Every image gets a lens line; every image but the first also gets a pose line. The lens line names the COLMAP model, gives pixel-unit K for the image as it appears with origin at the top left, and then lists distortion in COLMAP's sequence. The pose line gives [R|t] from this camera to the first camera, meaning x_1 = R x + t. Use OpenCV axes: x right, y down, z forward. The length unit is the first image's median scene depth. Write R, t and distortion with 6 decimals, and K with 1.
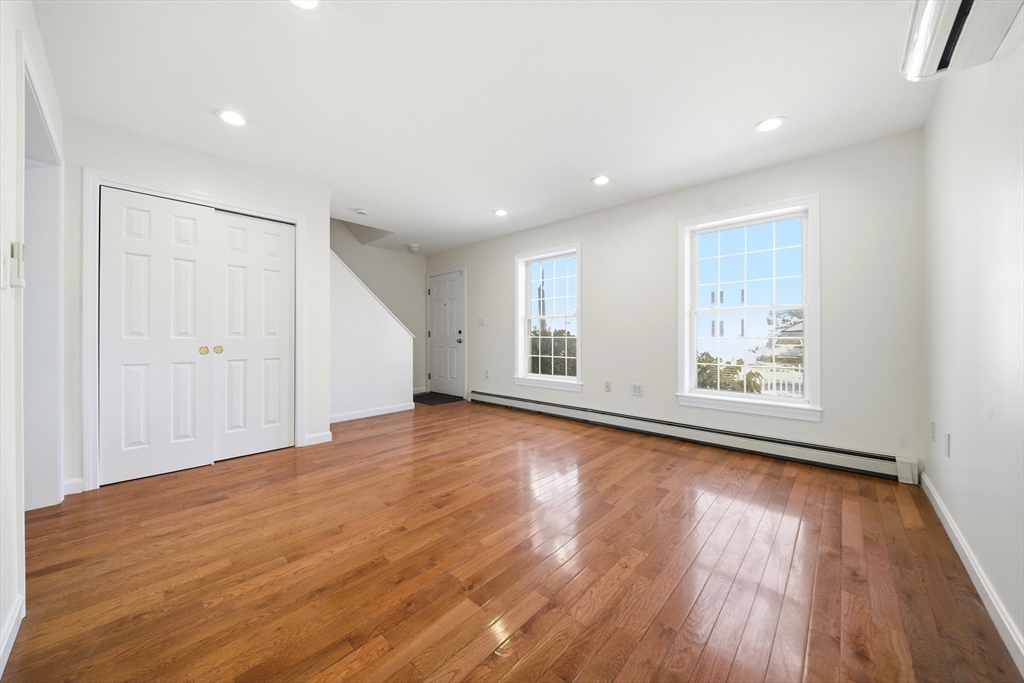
lens RADIAL K [[357.9, 0, 504.6], [0, 357.9, 336.4], [0, 0, 1]] dist [0.009608, -0.007029]
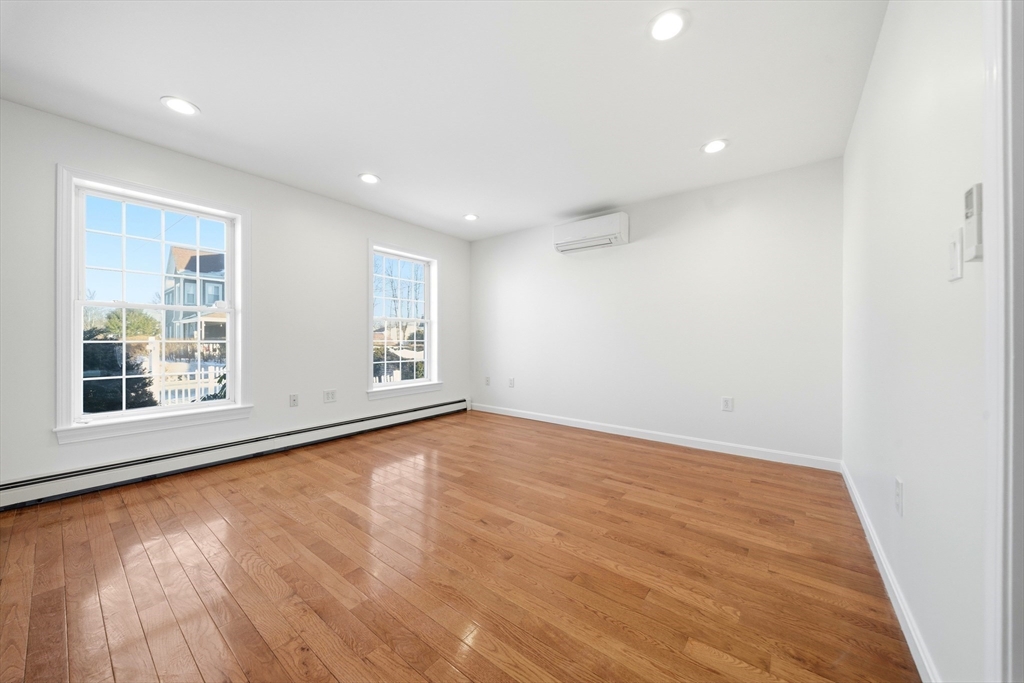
lens RADIAL K [[362.9, 0, 511.0], [0, 362.9, 338.5], [0, 0, 1]] dist [0.009598, -0.007445]
pose [[-0.096169, 0.001811, 0.995363, -0.969011], [0.002858, 0.999995, -0.001544, 0.001073], [-0.995361, 0.002697, -0.096174, 0.940719]]
